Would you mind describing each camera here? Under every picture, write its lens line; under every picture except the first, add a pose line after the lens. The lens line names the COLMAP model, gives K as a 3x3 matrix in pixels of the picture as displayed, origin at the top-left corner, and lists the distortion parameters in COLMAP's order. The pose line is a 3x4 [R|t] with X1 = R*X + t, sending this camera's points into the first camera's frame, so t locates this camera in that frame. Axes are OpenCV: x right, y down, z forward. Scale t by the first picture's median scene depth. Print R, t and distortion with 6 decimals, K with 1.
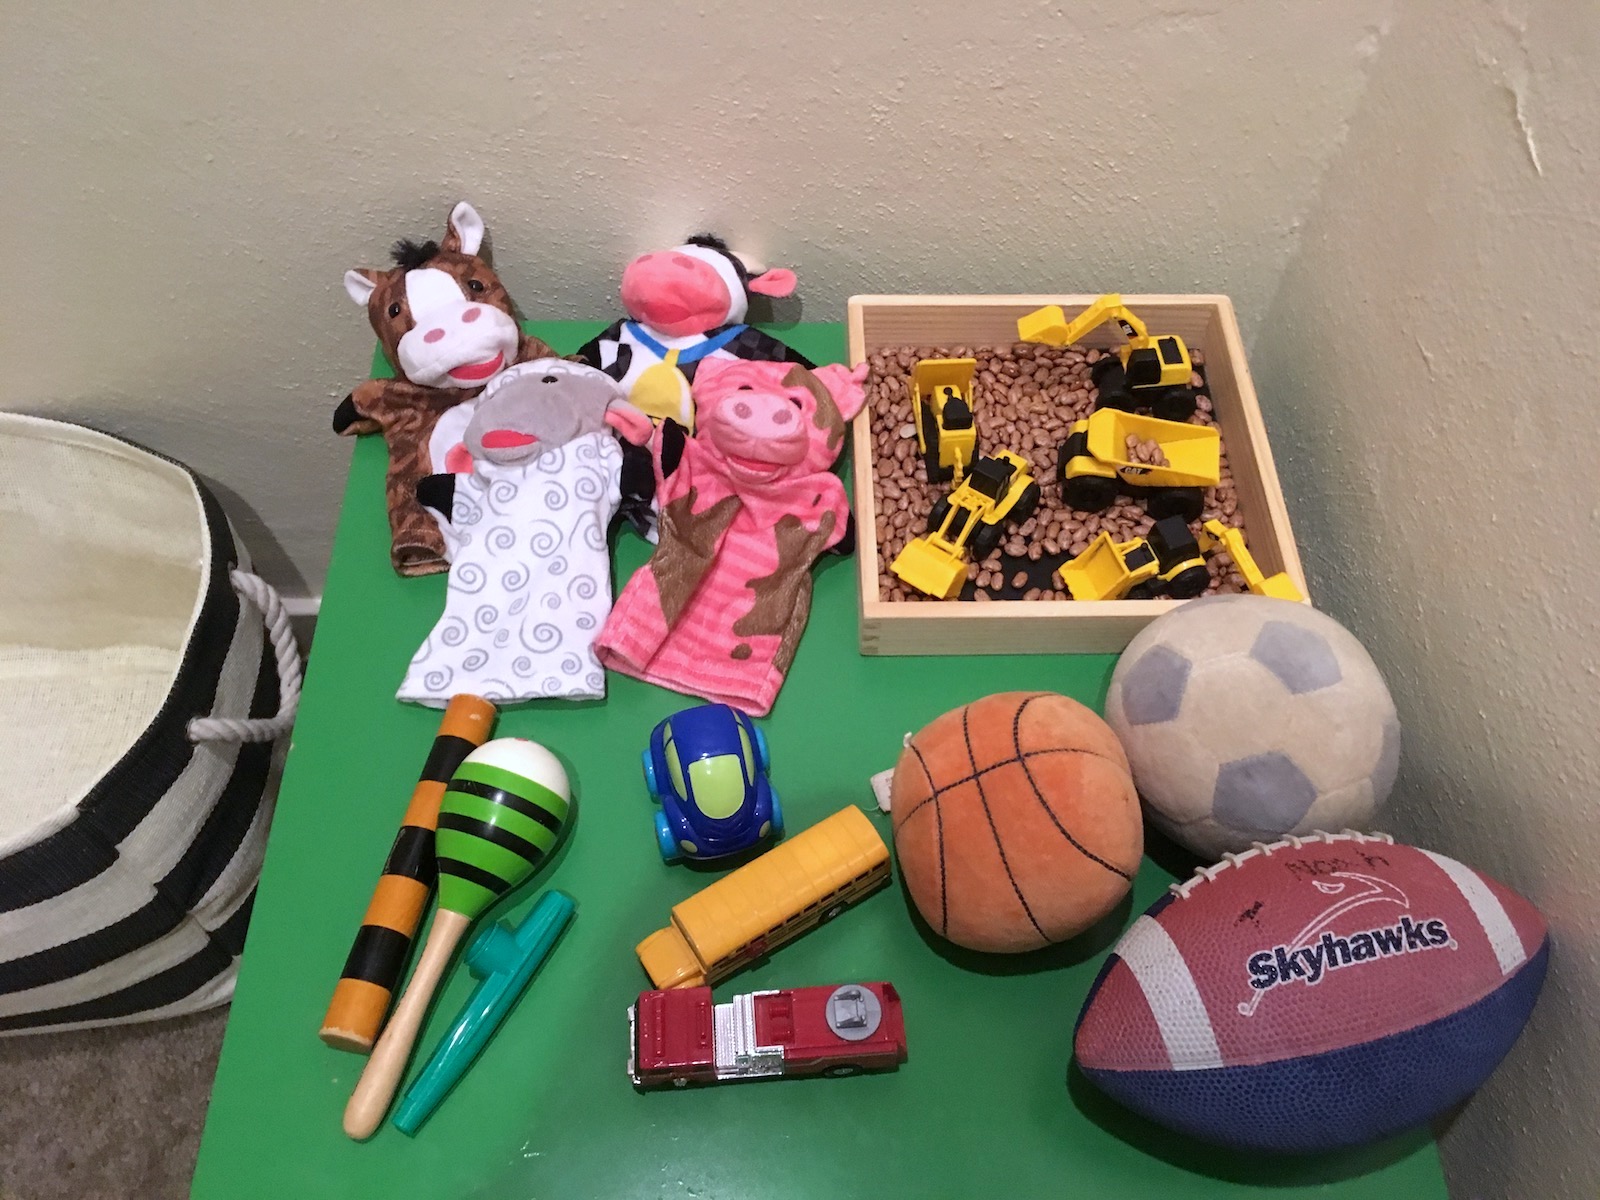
lens RADIAL K [[1405.1, 0, 800.0], [0, 1405.1, 600.0], [0, 0, 1]] dist [-0.001924, -0.002074]
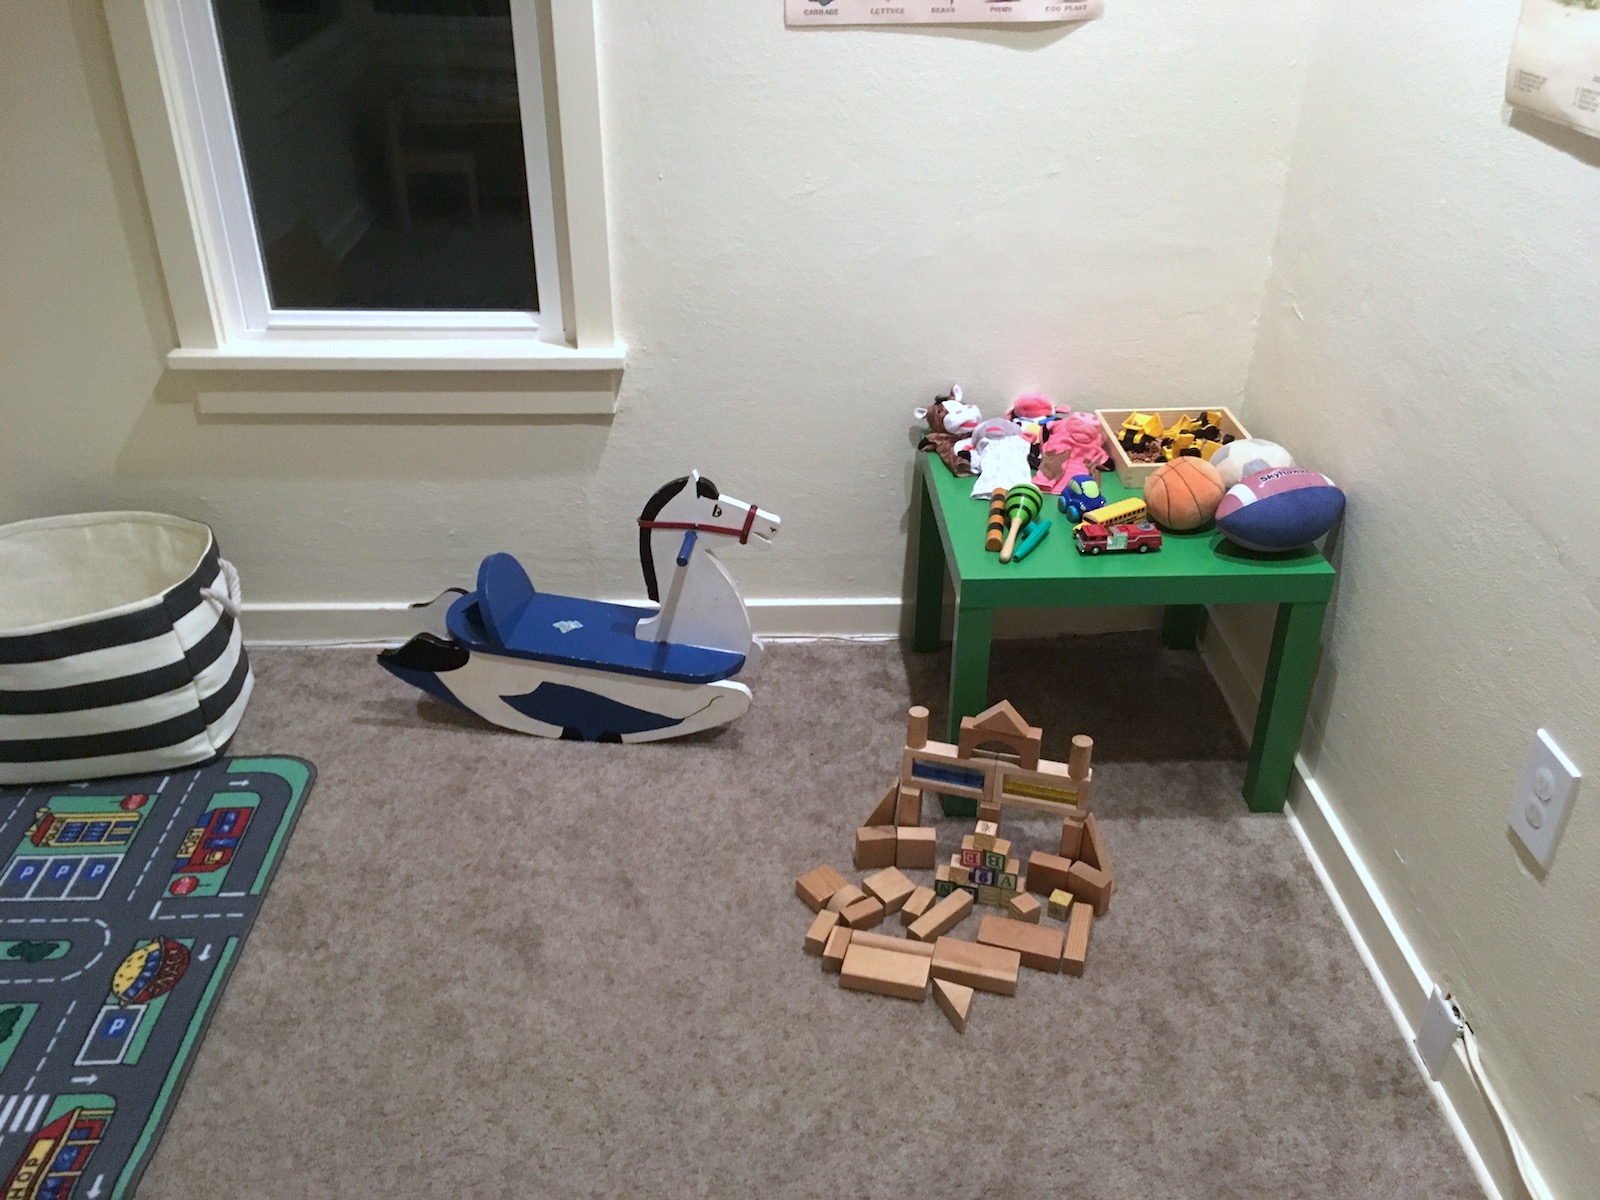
lens RADIAL K [[1405.1, 0, 800.0], [0, 1405.1, 600.0], [0, 0, 1]] dist [-0.001924, -0.002074]
pose [[0.999595, -0.026010, 0.011569, -0.654492], [0.028439, 0.894260, -0.446644, 1.516267], [0.001272, 0.446792, 0.894637, -1.513874]]
